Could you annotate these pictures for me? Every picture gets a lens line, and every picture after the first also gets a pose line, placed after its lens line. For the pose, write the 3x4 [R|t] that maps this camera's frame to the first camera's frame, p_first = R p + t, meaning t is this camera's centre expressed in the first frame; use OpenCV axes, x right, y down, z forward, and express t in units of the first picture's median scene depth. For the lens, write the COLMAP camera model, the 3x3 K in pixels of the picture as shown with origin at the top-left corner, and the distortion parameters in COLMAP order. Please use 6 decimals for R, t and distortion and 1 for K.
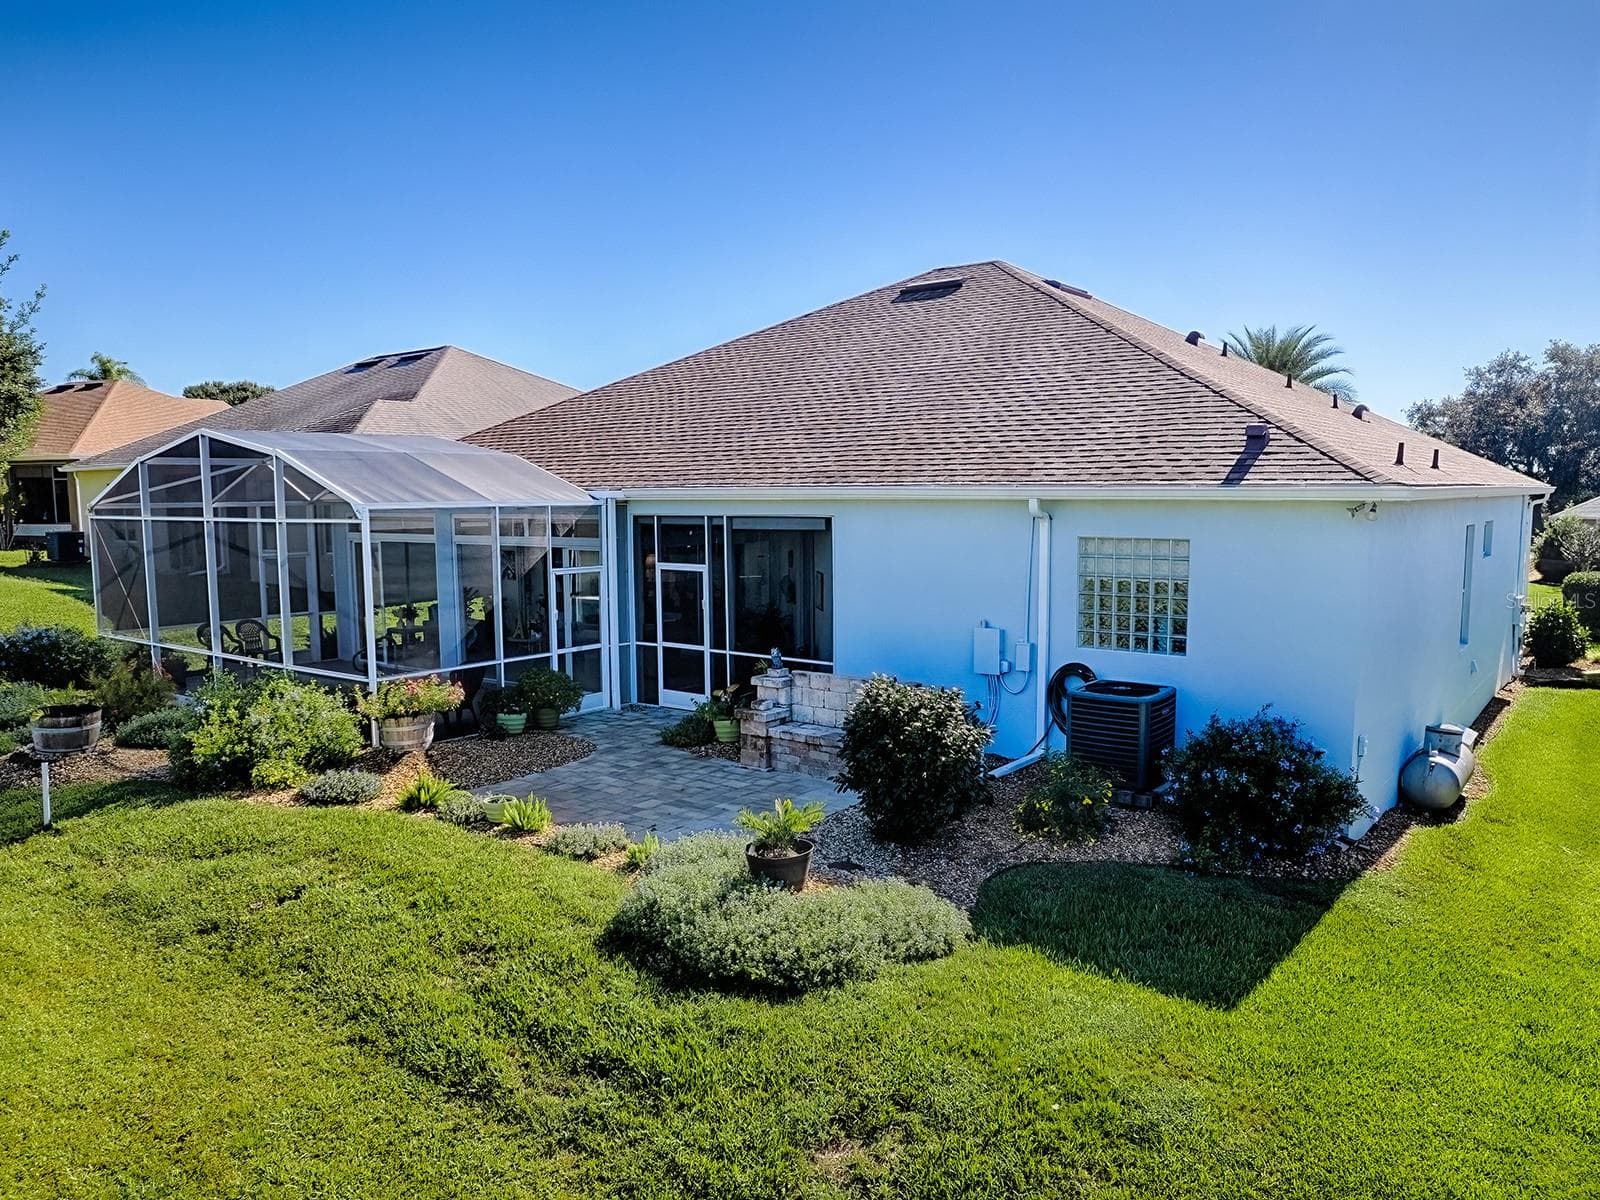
lens RADIAL K [[1153.8, 0, 804.9], [0, 1153.8, 626.7], [0, 0, 1]] dist [-0.080630, 0.075178]
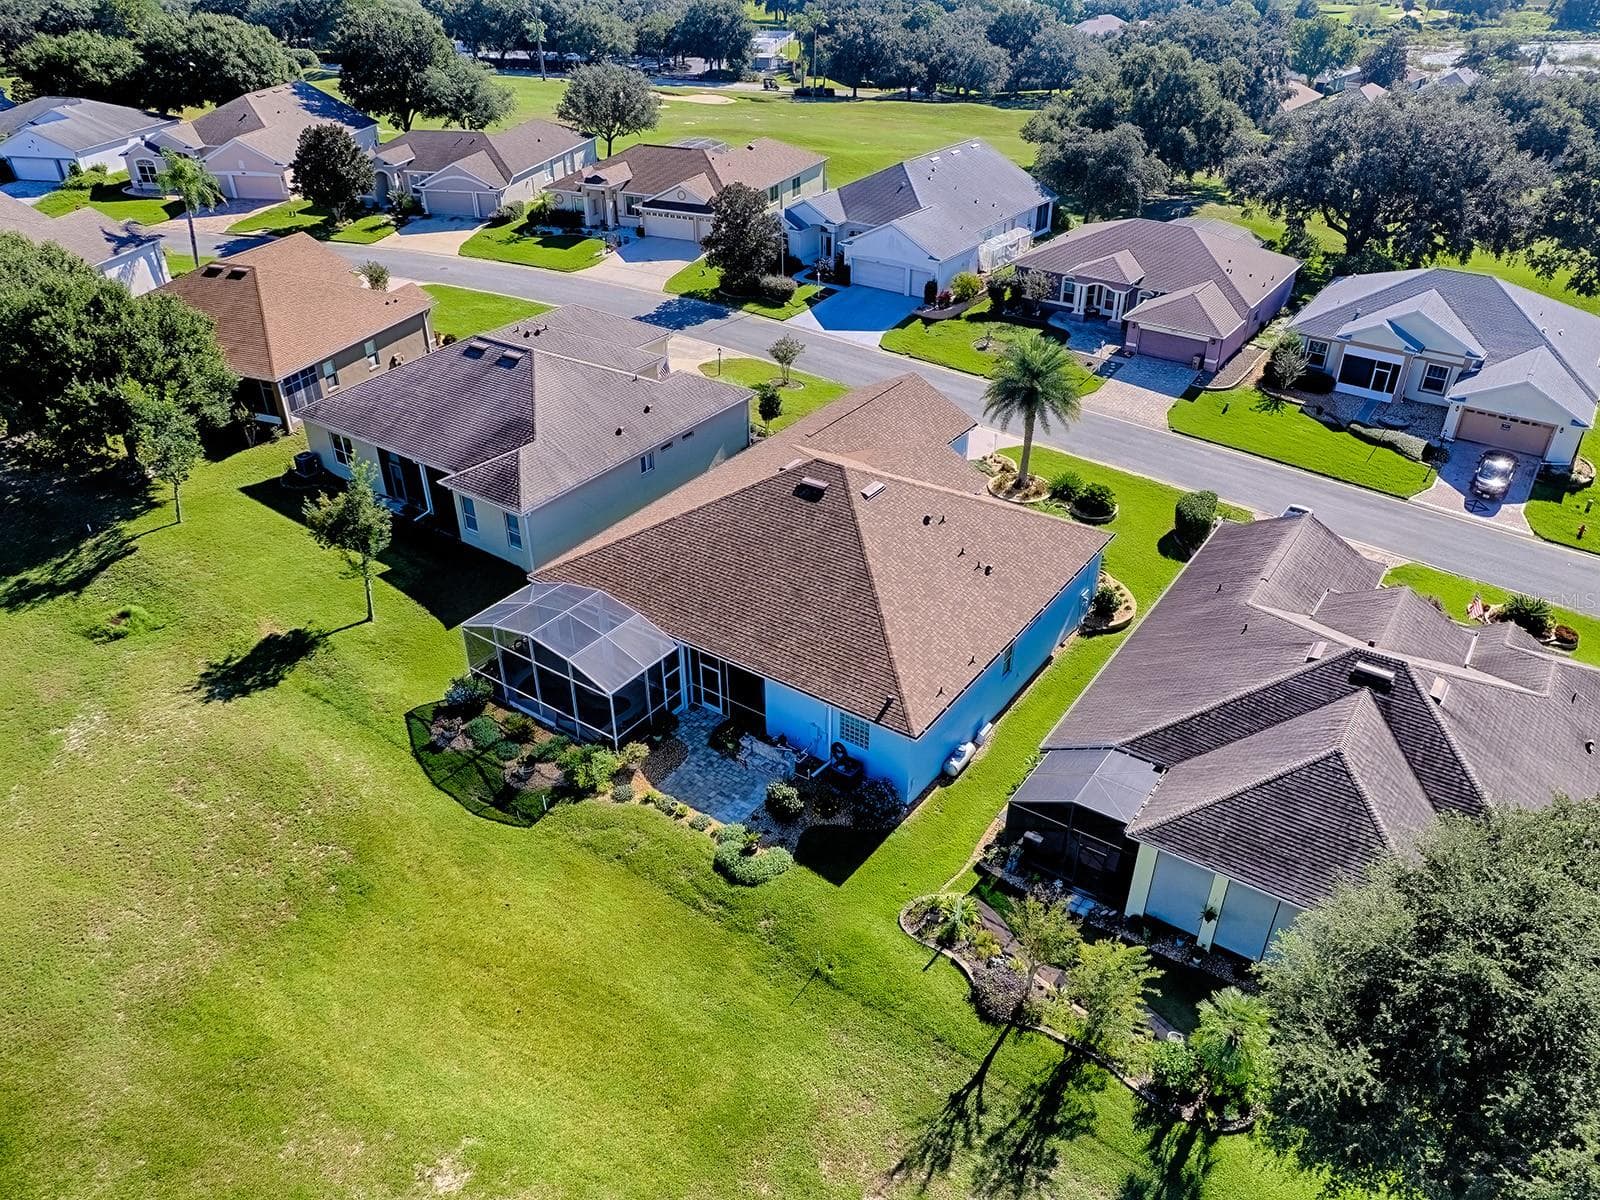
lens RADIAL K [[1153.8, 0, 804.9], [0, 1153.8, 626.7], [0, 0, 1]] dist [-0.080630, 0.075178]
pose [[0.999271, -0.018090, 0.033629, 0.033769], [0.001096, 0.893892, 0.448282, -1.686909], [-0.038170, -0.447918, 0.893260, -1.727135]]
